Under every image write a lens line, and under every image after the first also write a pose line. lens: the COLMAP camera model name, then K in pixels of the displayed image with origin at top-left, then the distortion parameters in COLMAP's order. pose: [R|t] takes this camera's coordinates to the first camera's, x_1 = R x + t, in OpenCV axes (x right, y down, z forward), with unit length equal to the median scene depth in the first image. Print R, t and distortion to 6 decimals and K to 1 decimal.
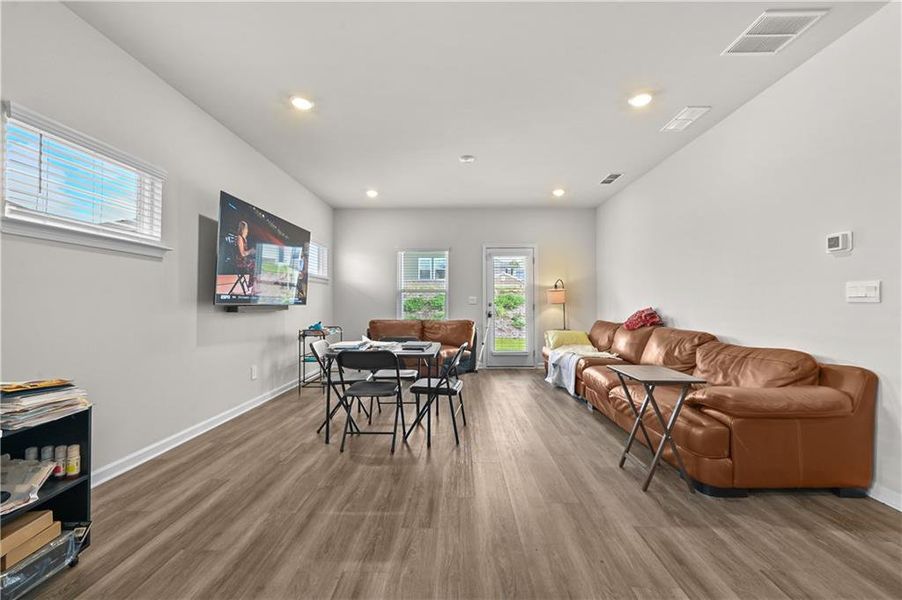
lens RADIAL K [[357.4, 0, 453.9], [0, 357.4, 298.7], [0, 0, 1]] dist [-0.002830, 0.001498]
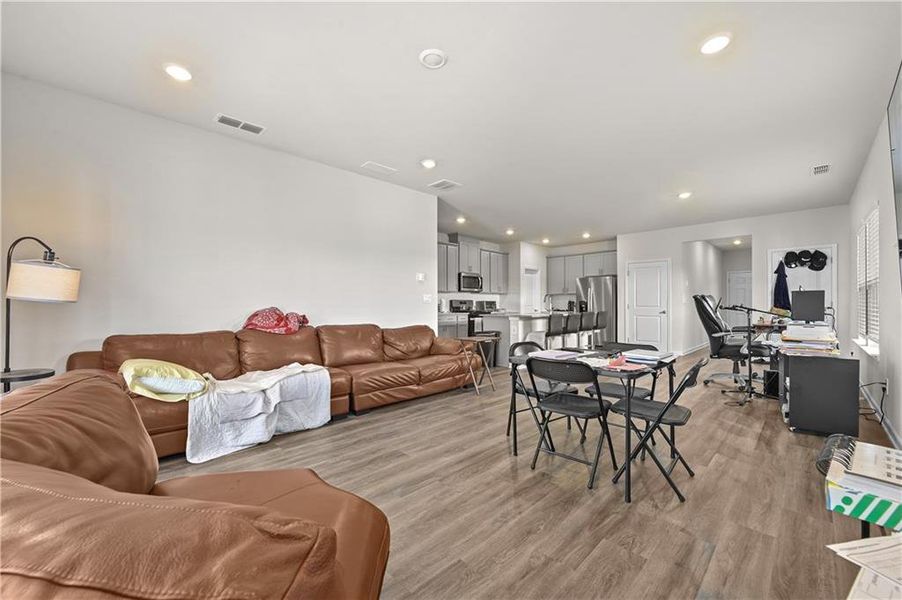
lens RADIAL K [[357.4, 0, 452.3], [0, 357.4, 304.3], [0, 0, 1]] dist [-0.002830, 0.001498]
pose [[-0.716753, 0.000558, 0.697327, -0.499033], [-0.008591, 0.999917, -0.009631, 0.027736], [-0.697274, -0.012894, -0.716688, 1.742576]]
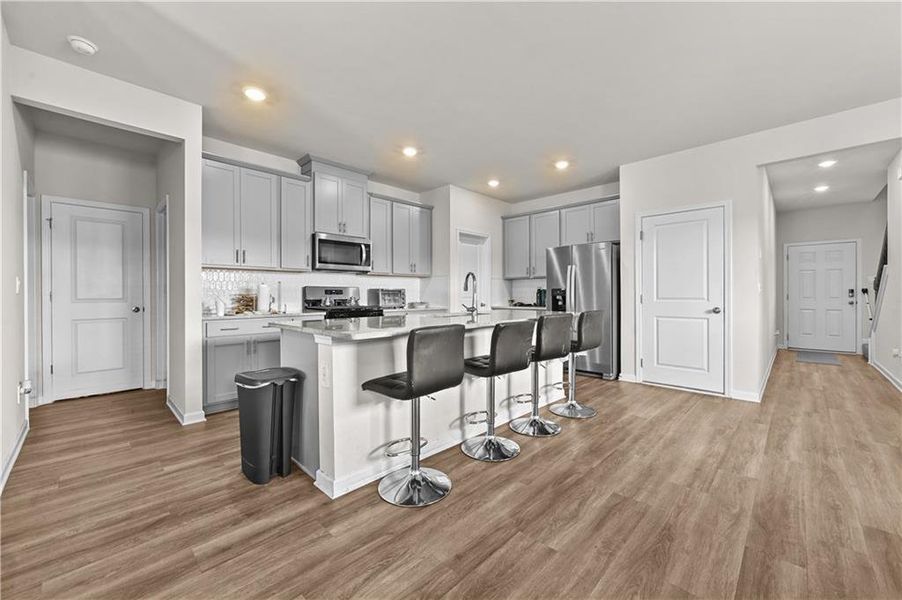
lens RADIAL K [[357.4, 0, 450.8], [0, 357.4, 294.4], [0, 0, 1]] dist [-0.002830, 0.001498]
pose [[-0.727036, 0.001132, 0.686599, -0.011138], [-0.007506, 0.999926, -0.009596, 0.009004], [-0.686558, -0.012130, -0.726973, 0.484593]]
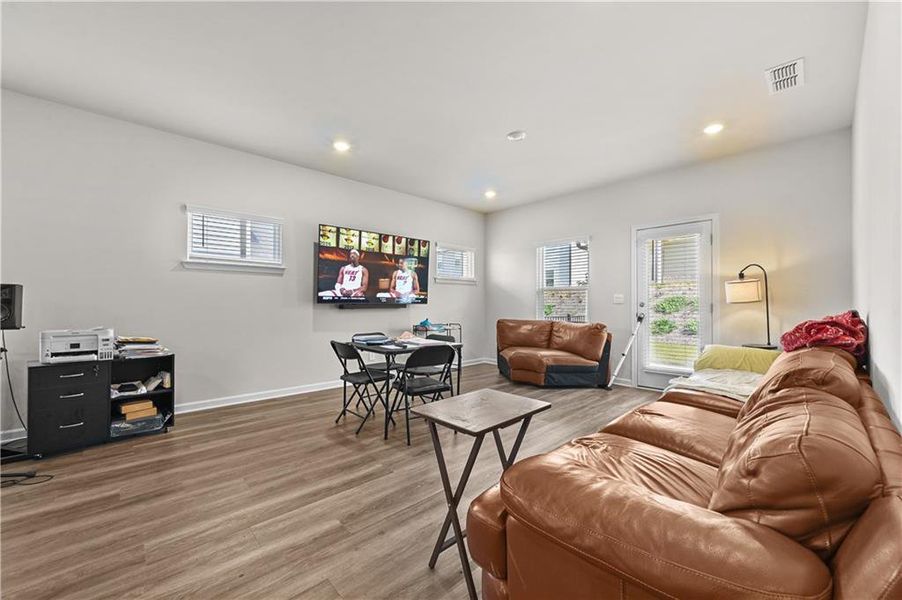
lens RADIAL K [[357.4, 0, 453.4], [0, 357.4, 302.8], [0, 0, 1]] dist [-0.002830, 0.001498]
pose [[0.697624, -0.000287, -0.716464, 0.686445], [0.008265, 0.999937, 0.007646, 0.006871], [0.716417, -0.011255, 0.697582, 0.348922]]
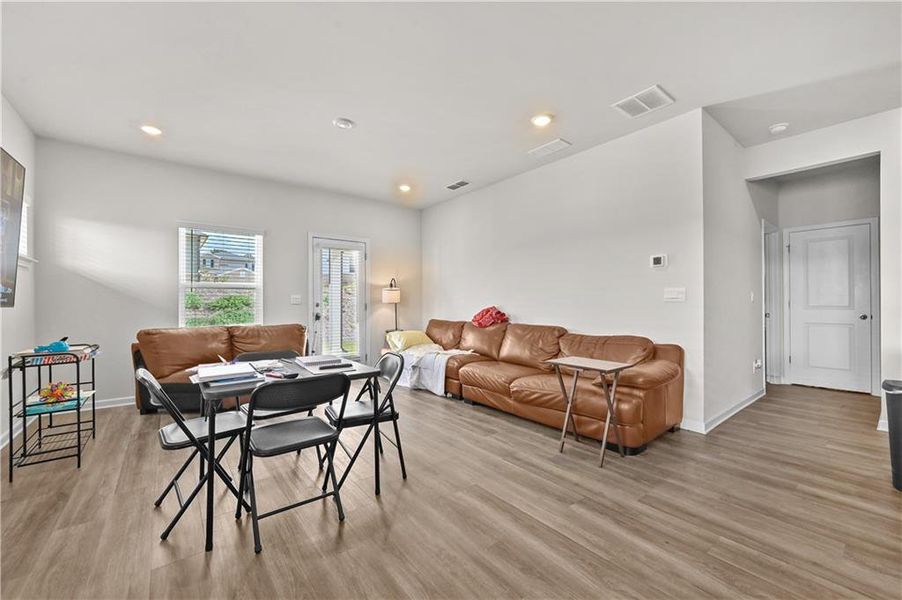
lens RADIAL K [[357.4, 0, 452.5], [0, 357.4, 302.4], [0, 0, 1]] dist [-0.002830, 0.001498]
pose [[0.772674, -0.000762, 0.634802, -0.355276], [-0.005985, 0.999946, 0.008485, 0.003637], [-0.634774, -0.010356, 0.772628, 0.272368]]
